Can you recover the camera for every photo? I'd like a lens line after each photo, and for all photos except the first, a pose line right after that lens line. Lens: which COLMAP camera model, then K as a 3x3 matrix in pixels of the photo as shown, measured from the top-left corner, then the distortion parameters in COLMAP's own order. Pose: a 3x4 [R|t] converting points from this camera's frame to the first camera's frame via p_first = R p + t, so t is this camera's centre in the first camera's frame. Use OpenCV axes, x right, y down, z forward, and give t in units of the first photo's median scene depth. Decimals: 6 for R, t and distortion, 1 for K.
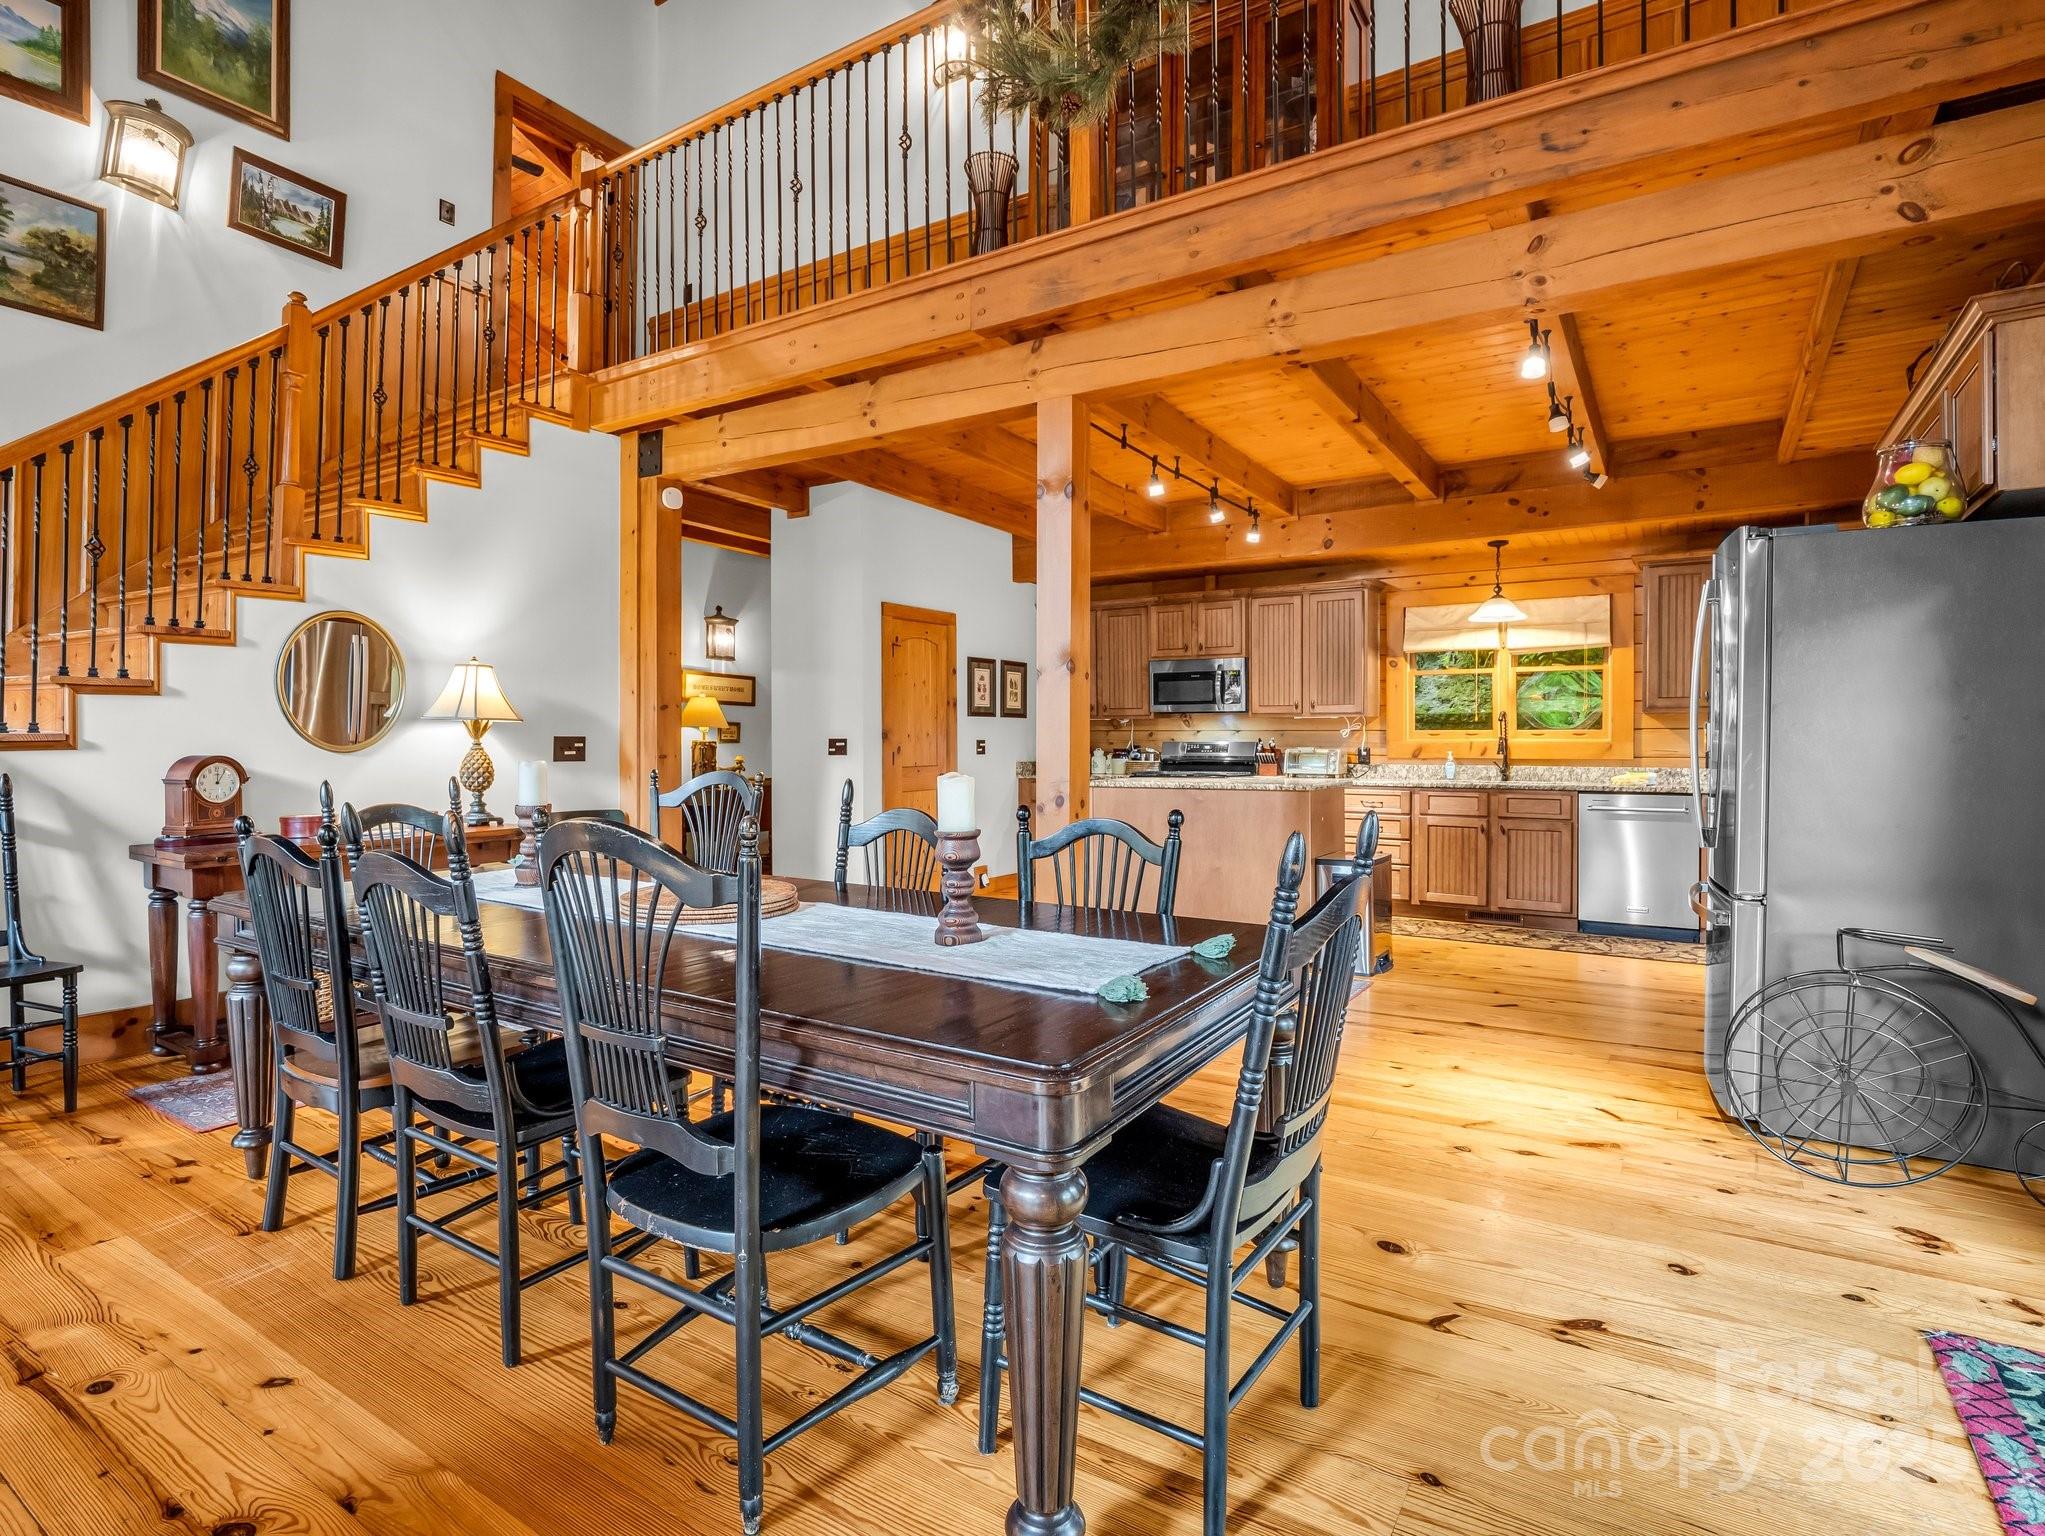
lens RADIAL K [[999.7, 0, 949.5], [0, 999.7, 745.9], [0, 0, 1]] dist [-0.017725, 0.001551]
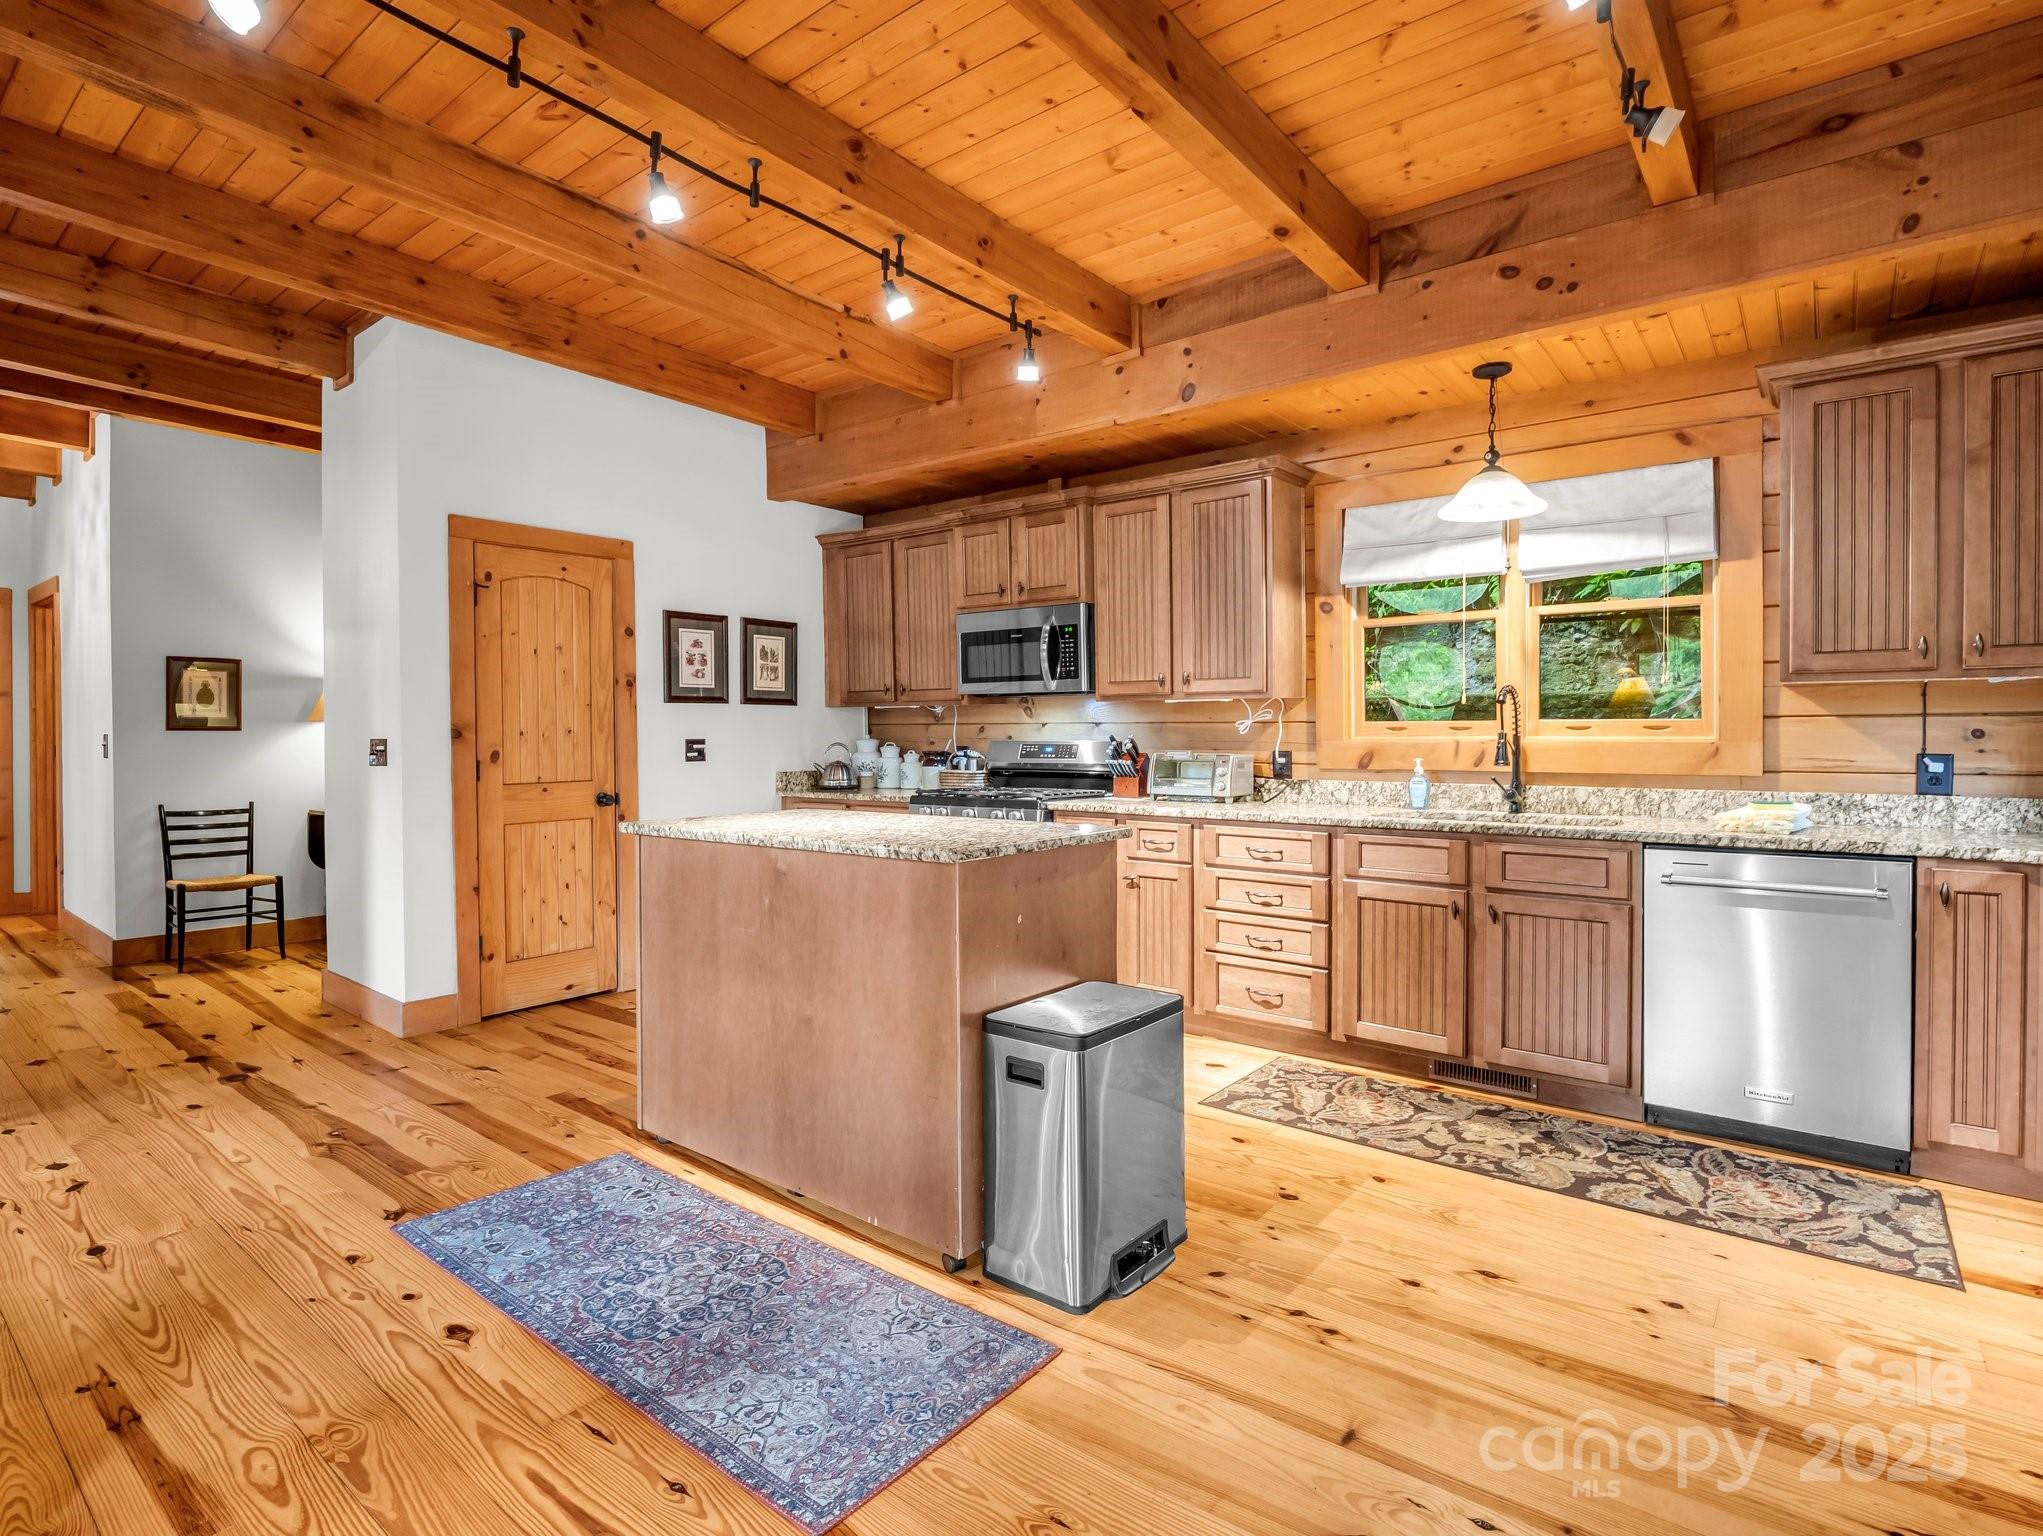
lens RADIAL K [[998.8, 0, 970.0], [0, 998.8, 738.3], [0, 0, 1]] dist [-0.017725, 0.001551]
pose [[0.996456, -0.002164, -0.084087, 0.303246], [0.001915, 0.999994, -0.003037, -0.004971], [0.084093, 0.002866, 0.996454, 0.427271]]
